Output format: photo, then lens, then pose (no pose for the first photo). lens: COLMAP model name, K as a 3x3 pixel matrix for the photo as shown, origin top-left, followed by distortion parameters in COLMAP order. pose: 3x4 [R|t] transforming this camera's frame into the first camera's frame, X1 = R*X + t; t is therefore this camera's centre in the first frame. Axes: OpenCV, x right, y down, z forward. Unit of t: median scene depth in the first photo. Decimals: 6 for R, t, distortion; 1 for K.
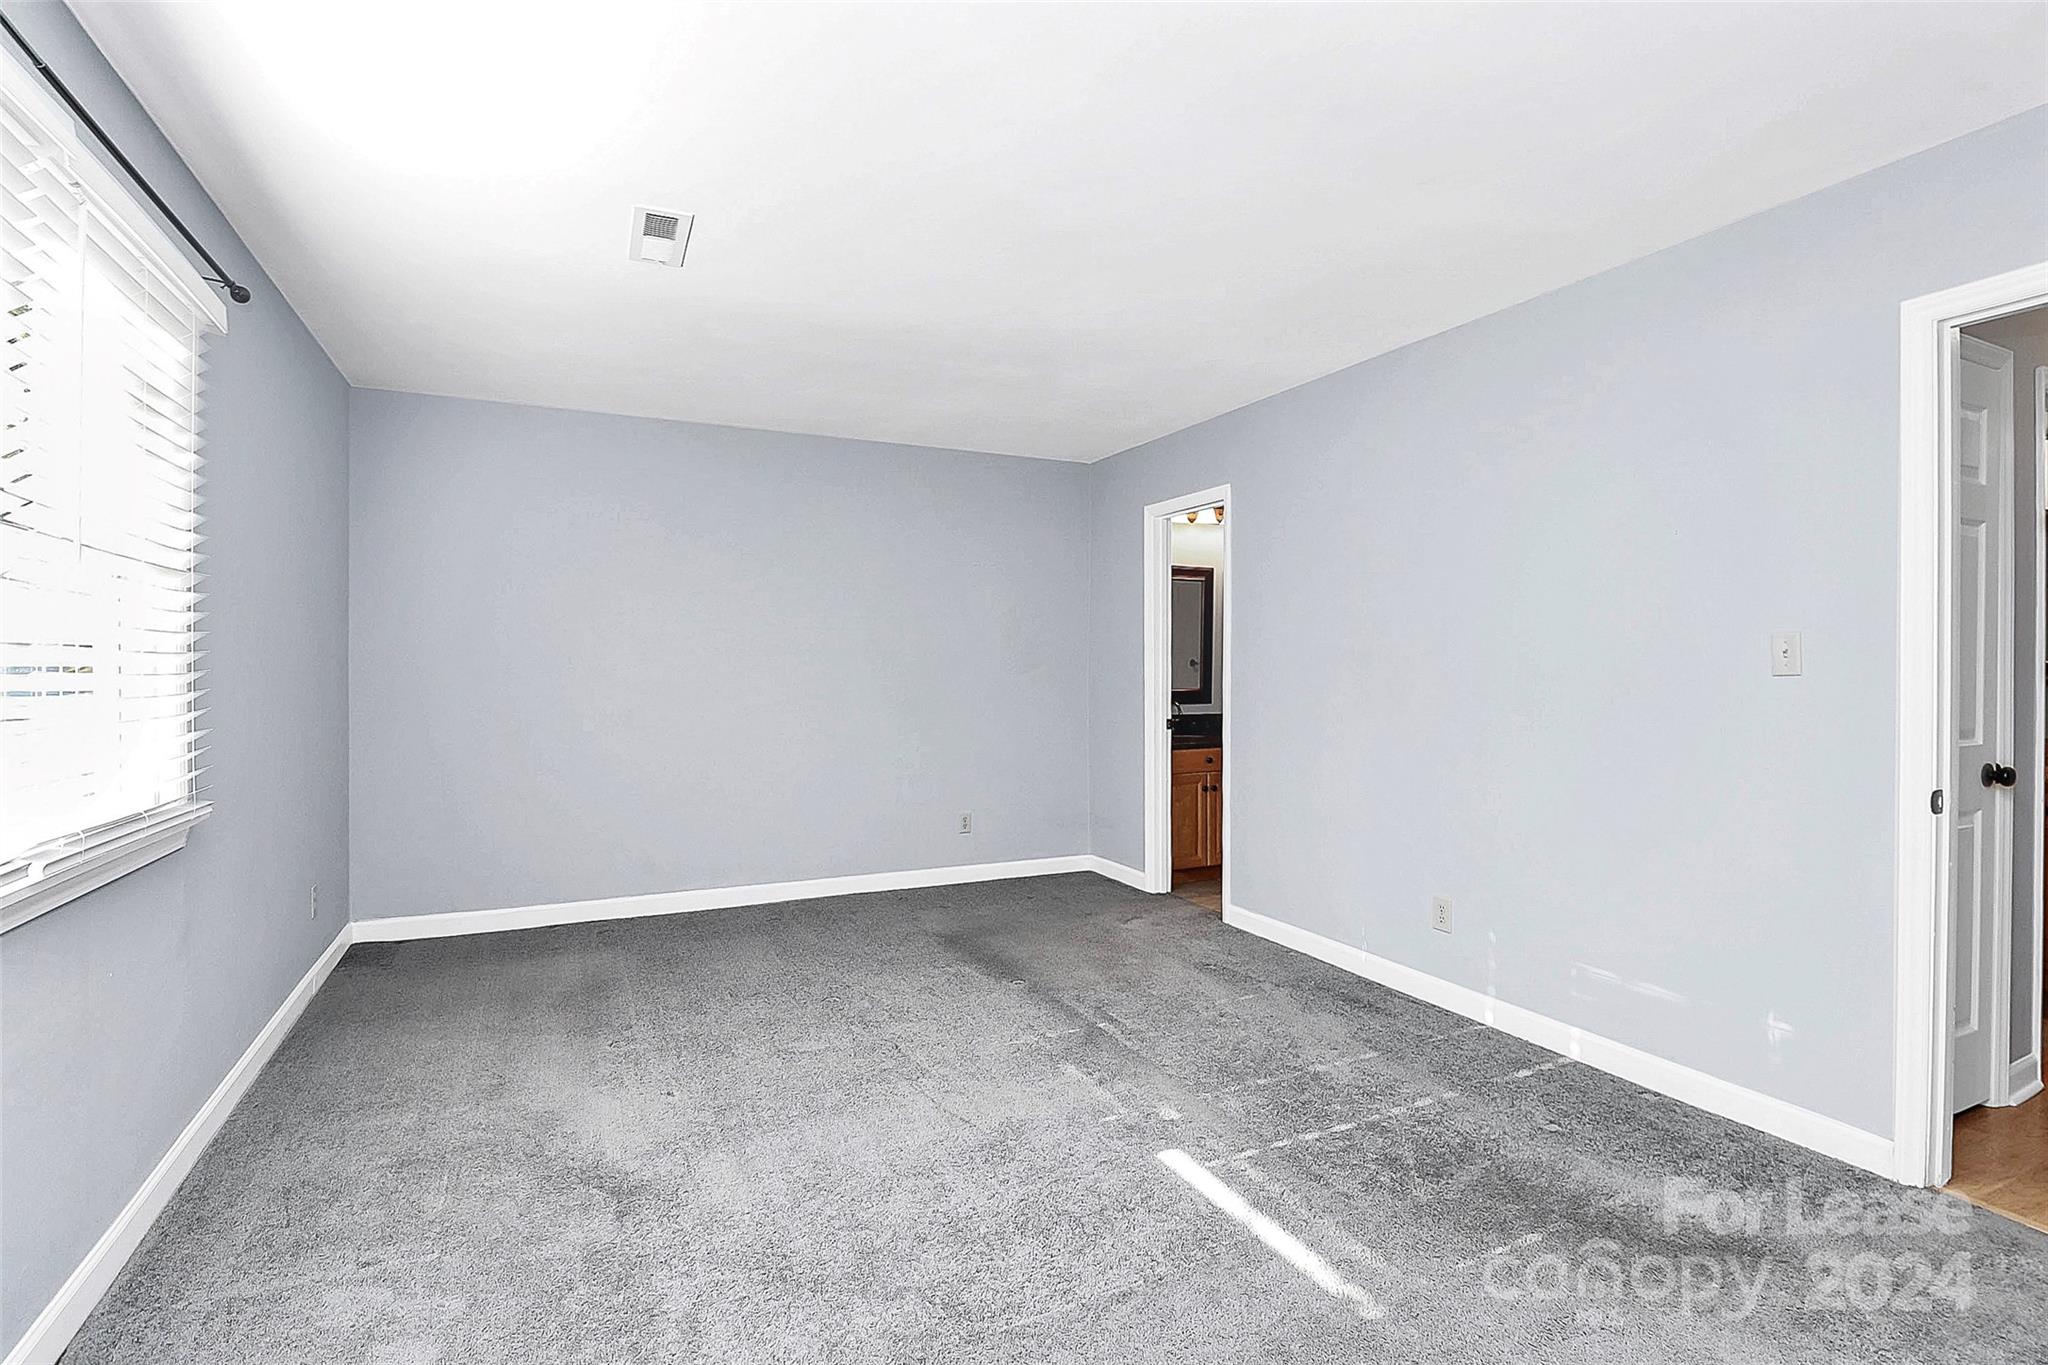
lens RADIAL K [[972.8, 0, 1042.6], [0, 972.8, 686.5], [0, 0, 1]] dist [0.001622, -0.009578]
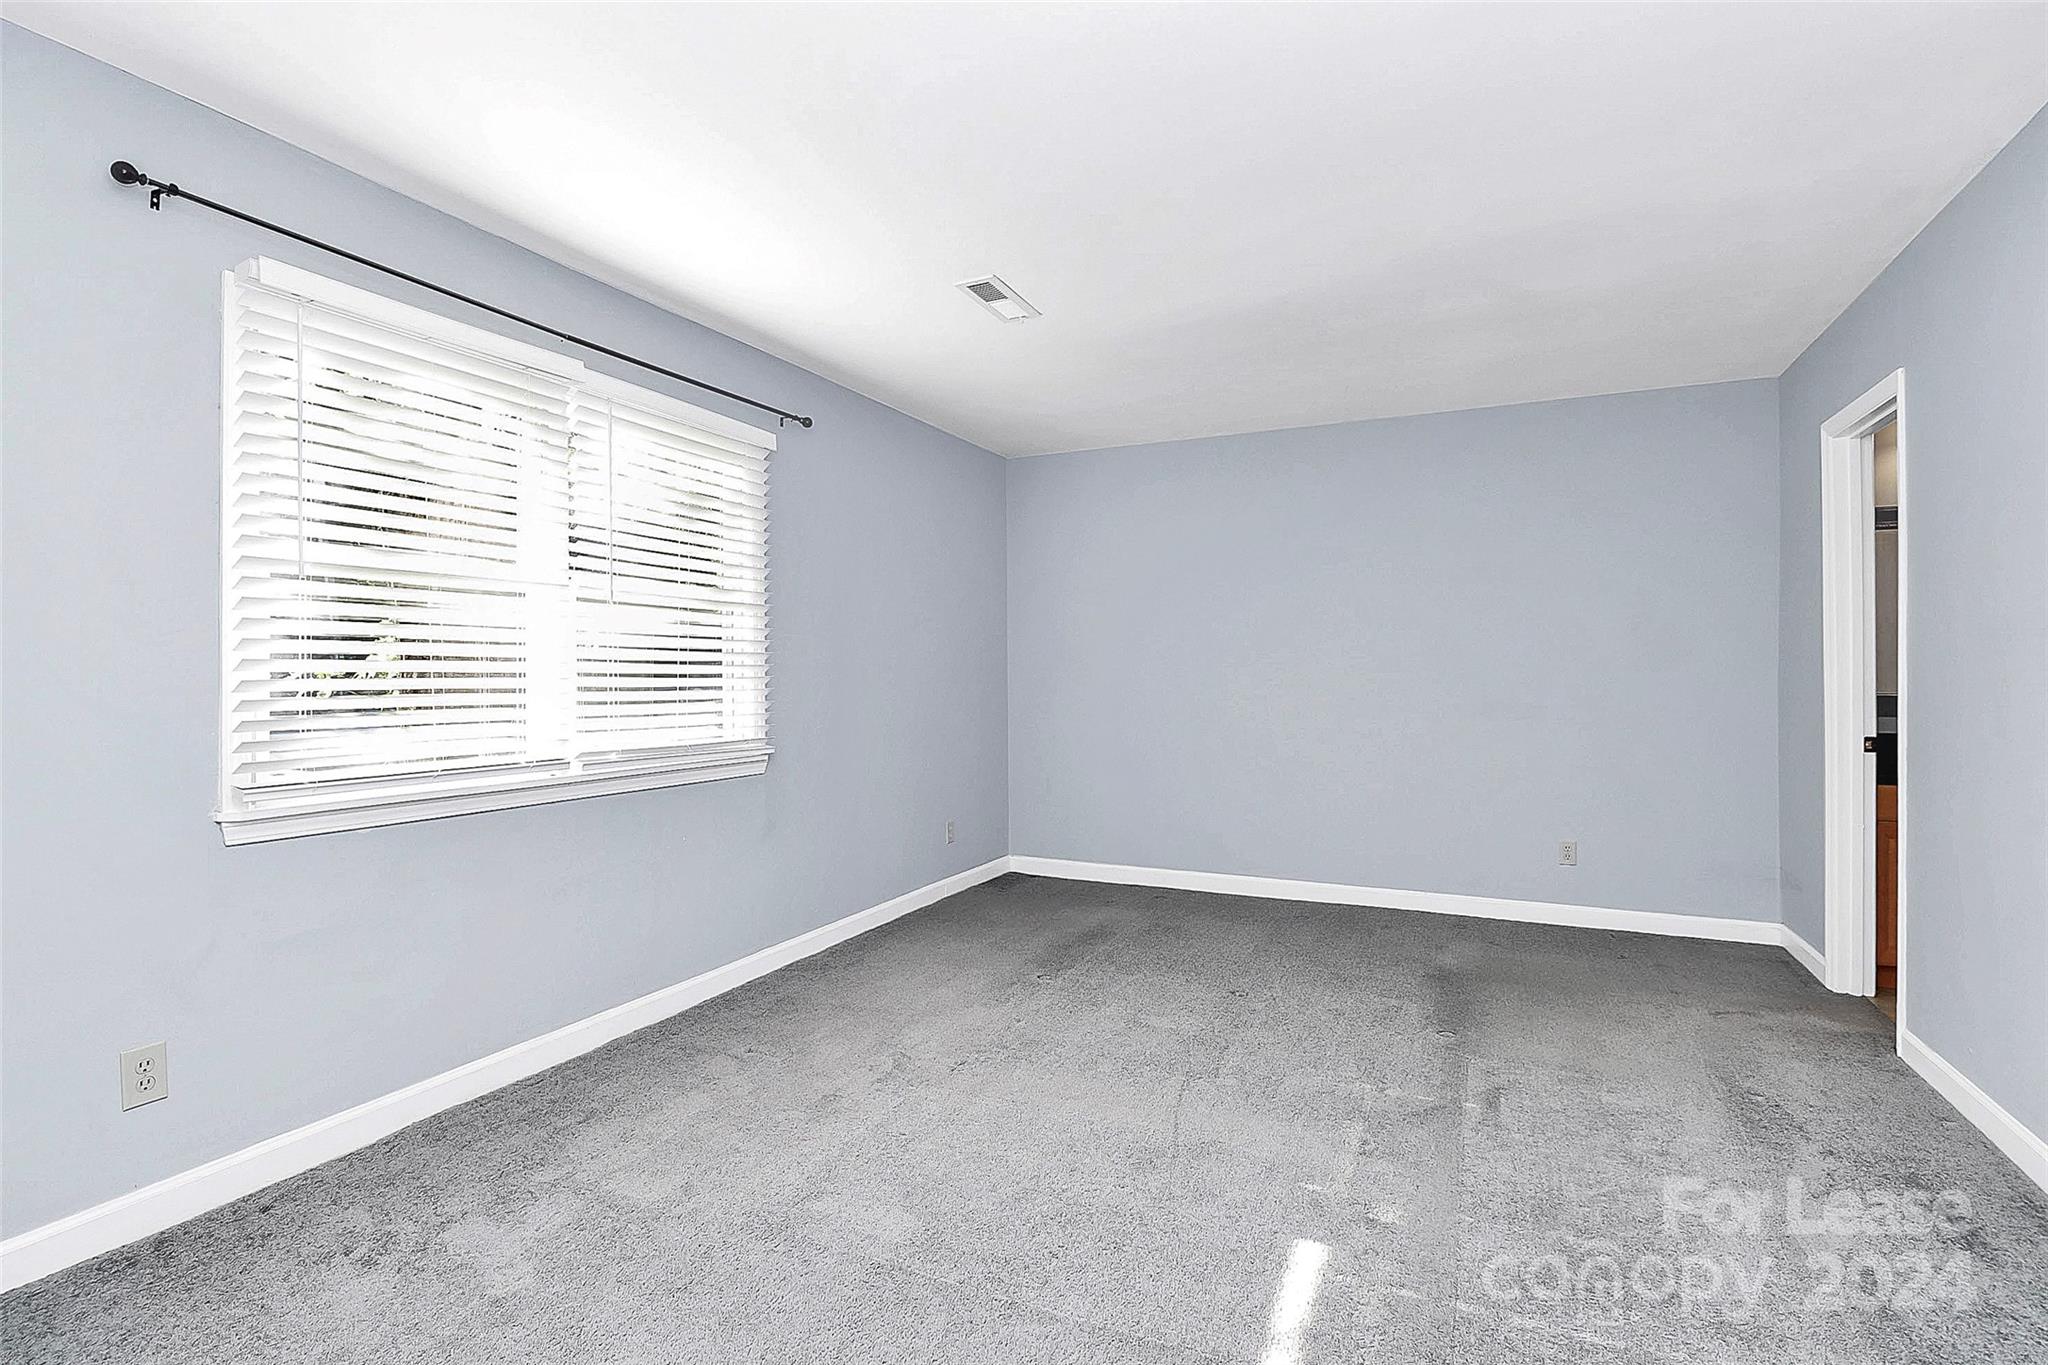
lens RADIAL K [[972.8, 0, 1042.6], [0, 972.8, 686.5], [0, 0, 1]] dist [0.001622, -0.009578]
pose [[0.636110, 0.008165, -0.771555, 0.385535], [-0.014204, 0.999898, -0.001129, 0.010587], [0.771467, 0.011677, 0.636162, 0.191902]]
